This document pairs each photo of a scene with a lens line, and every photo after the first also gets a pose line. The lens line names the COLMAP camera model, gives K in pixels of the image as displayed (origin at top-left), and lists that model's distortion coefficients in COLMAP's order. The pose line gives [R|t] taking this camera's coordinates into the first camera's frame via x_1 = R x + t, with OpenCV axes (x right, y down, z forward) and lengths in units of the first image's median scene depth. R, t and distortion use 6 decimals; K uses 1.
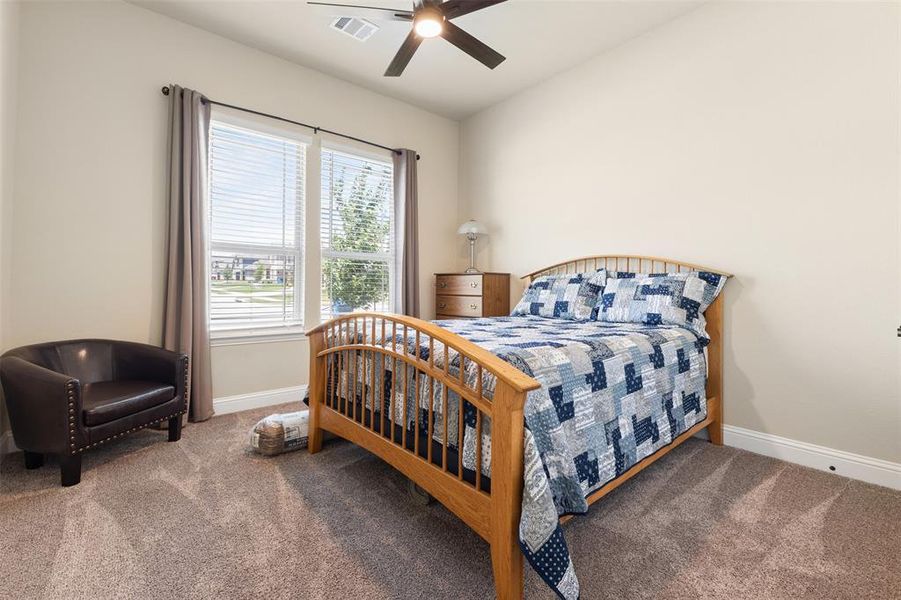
lens RADIAL K [[386.4, 0, 452.8], [0, 386.4, 293.6], [0, 0, 1]] dist [0.002517, 0.000200]
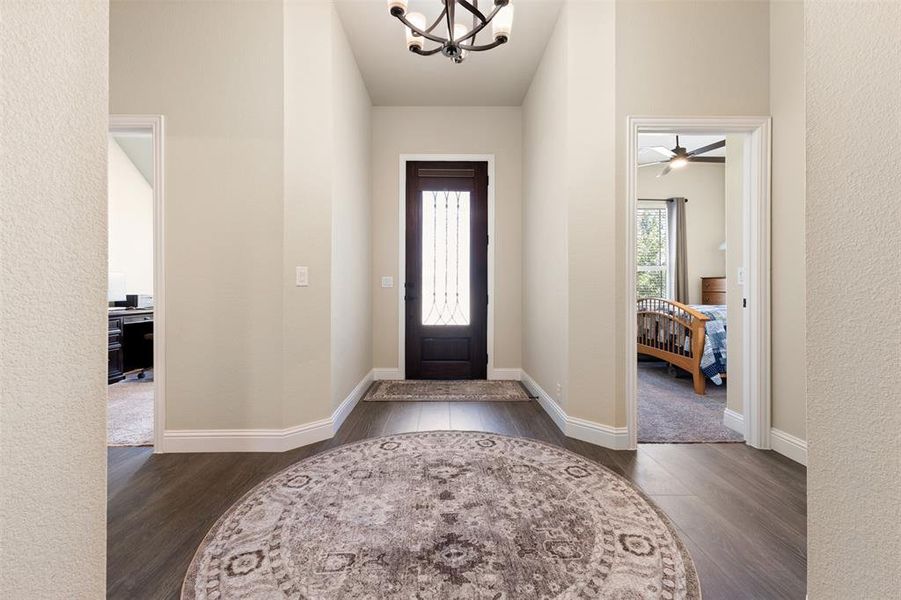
lens RADIAL K [[386.4, 0, 452.8], [0, 386.4, 293.6], [0, 0, 1]] dist [0.002517, 0.000200]
pose [[0.766989, -0.008175, -0.641608, 0.428383], [0.004626, 0.999963, -0.007211, 0.035039], [0.641644, 0.002563, 0.766999, -1.773927]]
